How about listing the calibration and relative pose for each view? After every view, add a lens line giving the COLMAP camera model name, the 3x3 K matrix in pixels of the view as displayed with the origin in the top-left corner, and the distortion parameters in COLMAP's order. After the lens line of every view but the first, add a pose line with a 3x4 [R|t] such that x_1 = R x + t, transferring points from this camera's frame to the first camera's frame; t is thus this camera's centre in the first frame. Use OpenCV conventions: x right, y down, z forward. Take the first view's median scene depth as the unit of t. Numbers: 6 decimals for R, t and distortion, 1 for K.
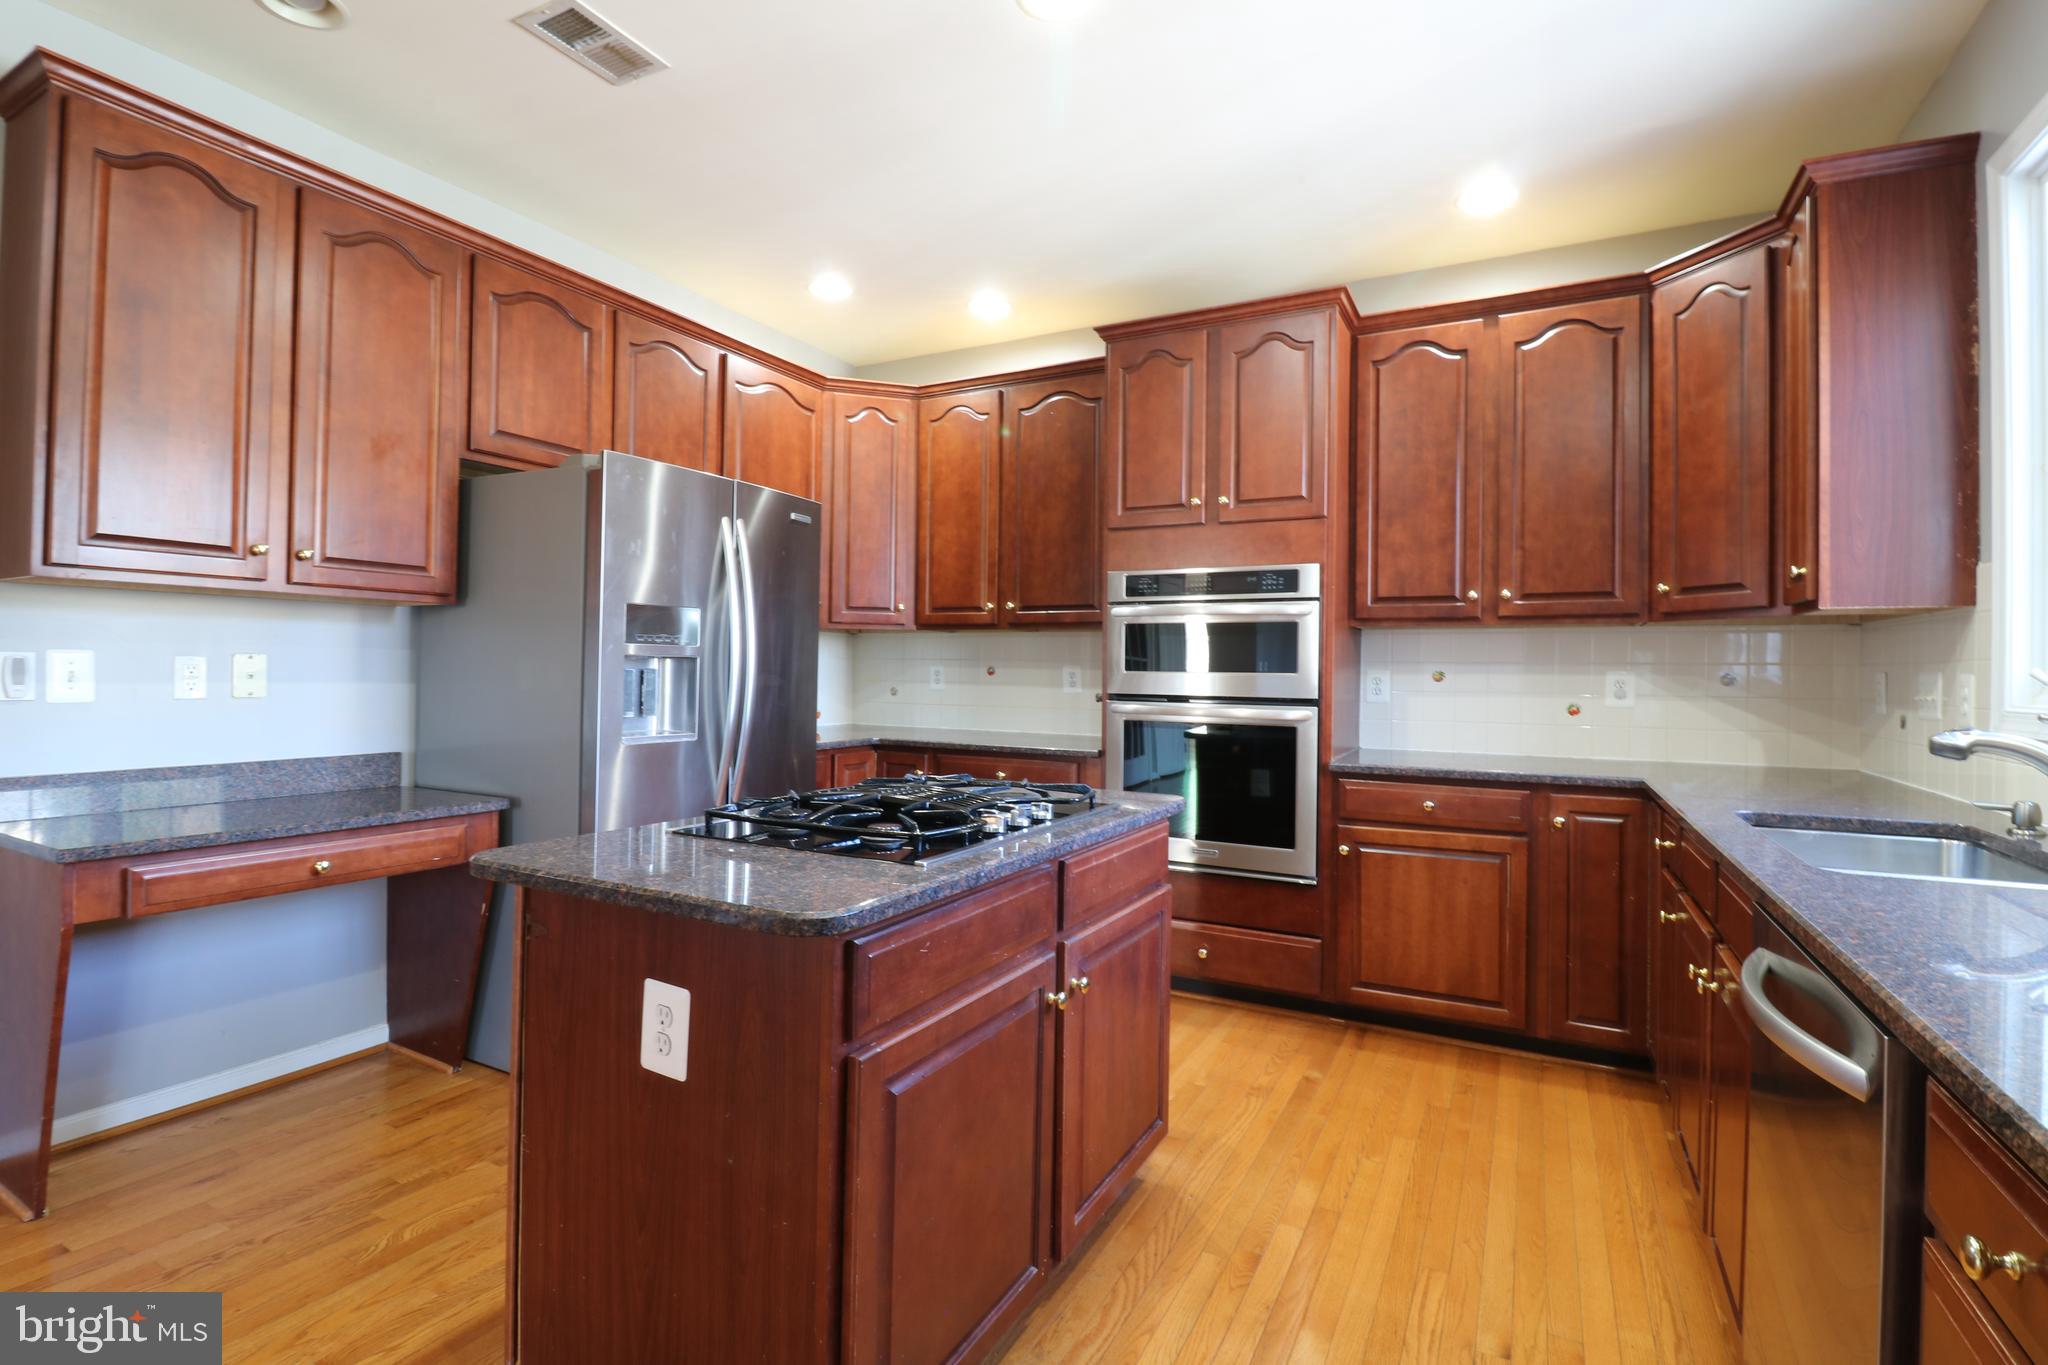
lens RADIAL K [[952.4, 0, 1028.1], [0, 952.4, 675.6], [0, 0, 1]] dist [-0.012942, -0.003783]
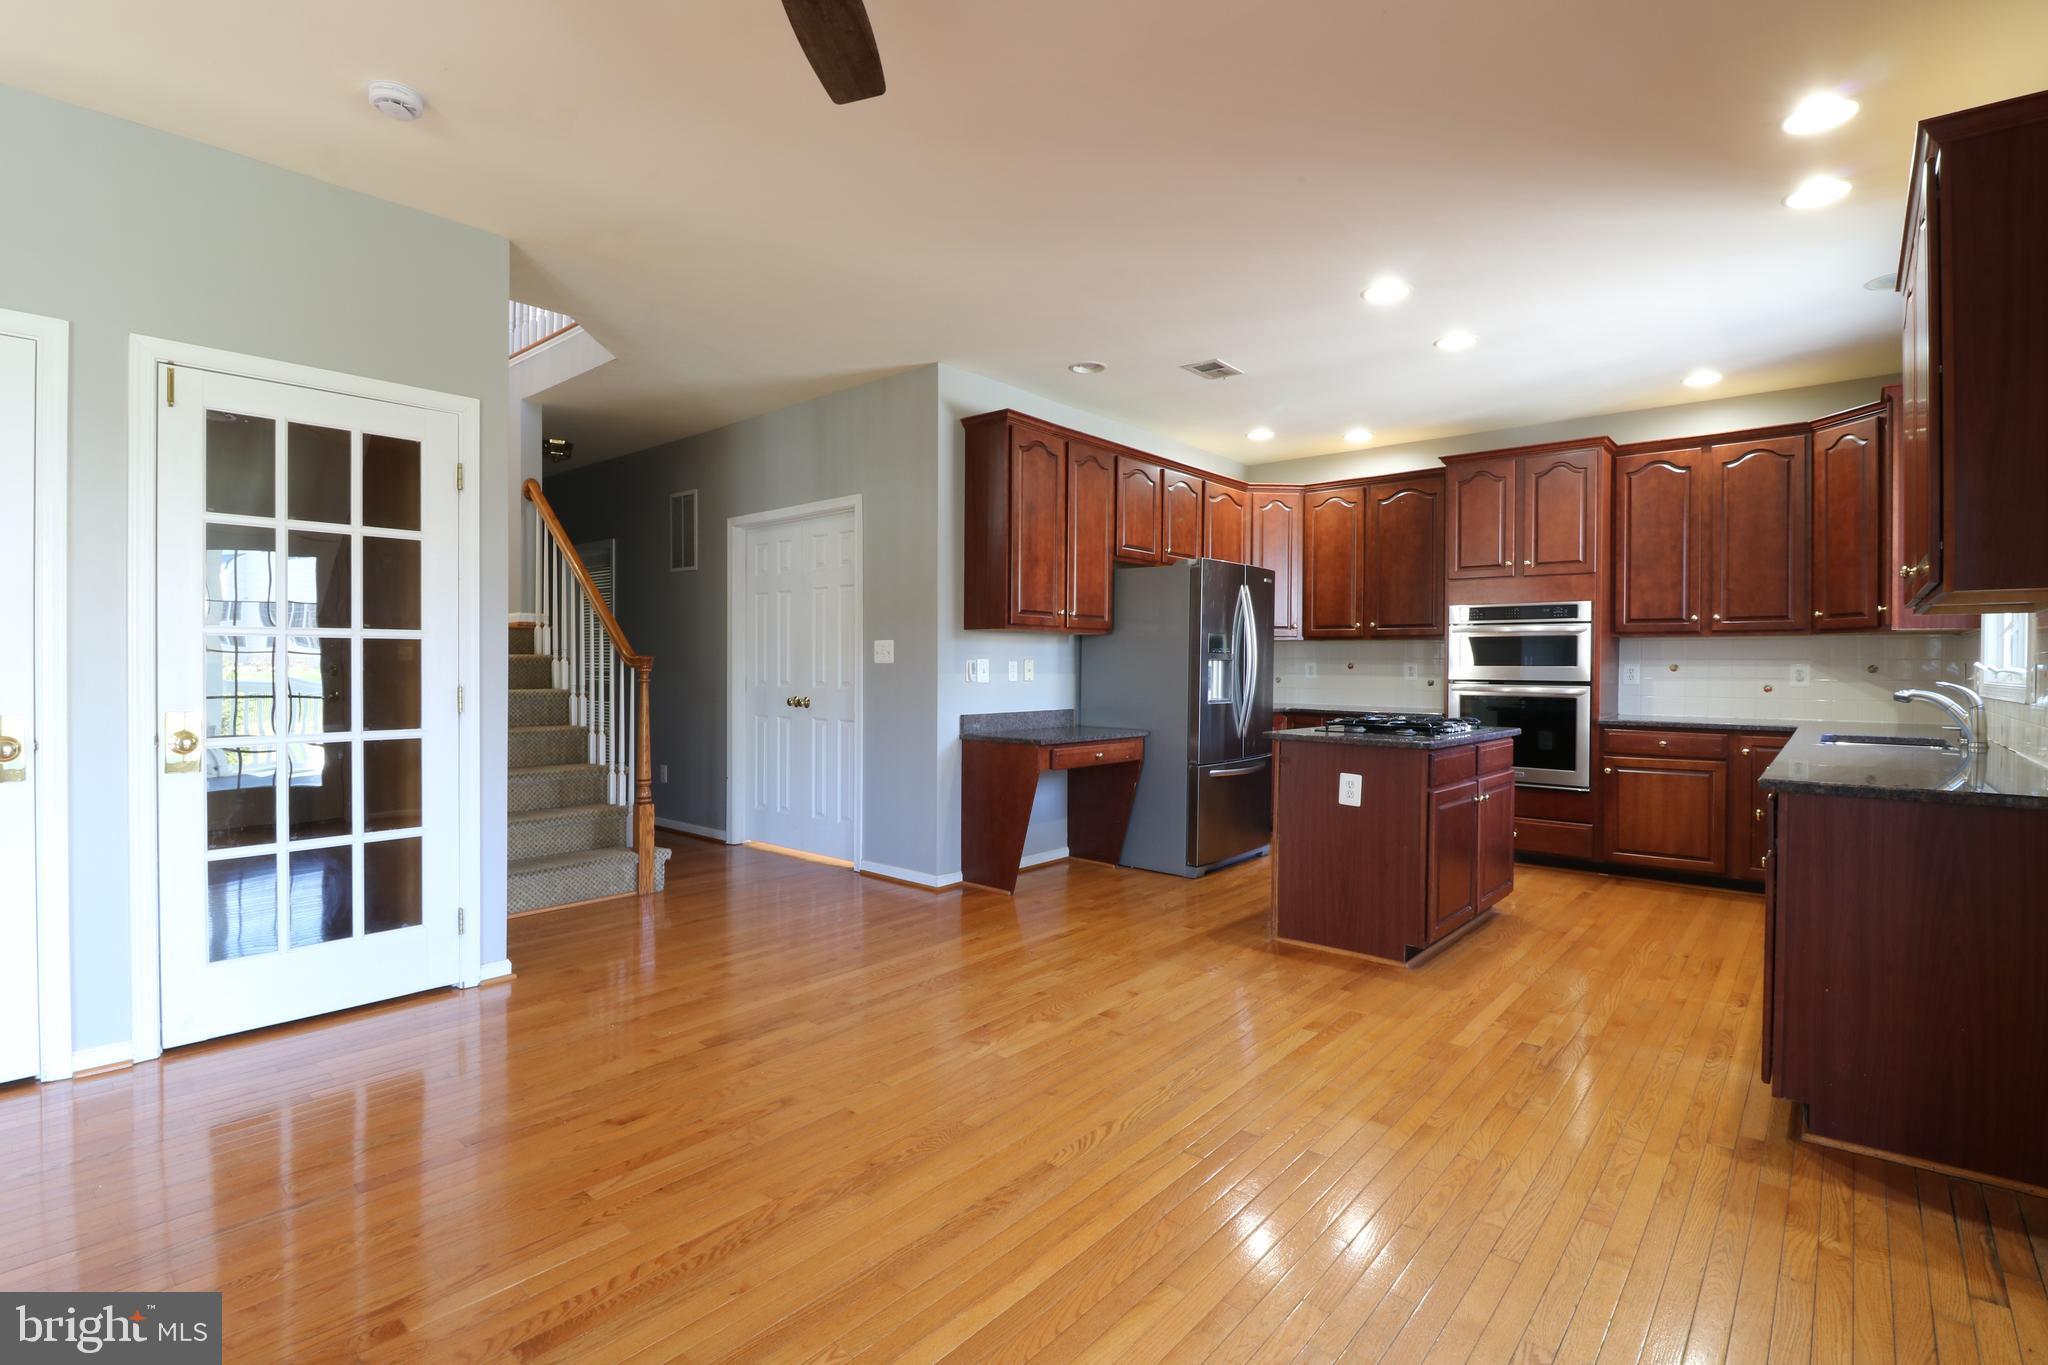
lens RADIAL K [[952.4, 0, 1021.5], [0, 952.4, 673.1], [0, 0, 1]] dist [-0.012942, -0.003783]
pose [[0.972911, -0.004022, -0.231144, -0.282971], [0.004473, 0.999989, 0.001430, 0.002676], [0.231136, -0.002425, 0.972918, -0.851132]]
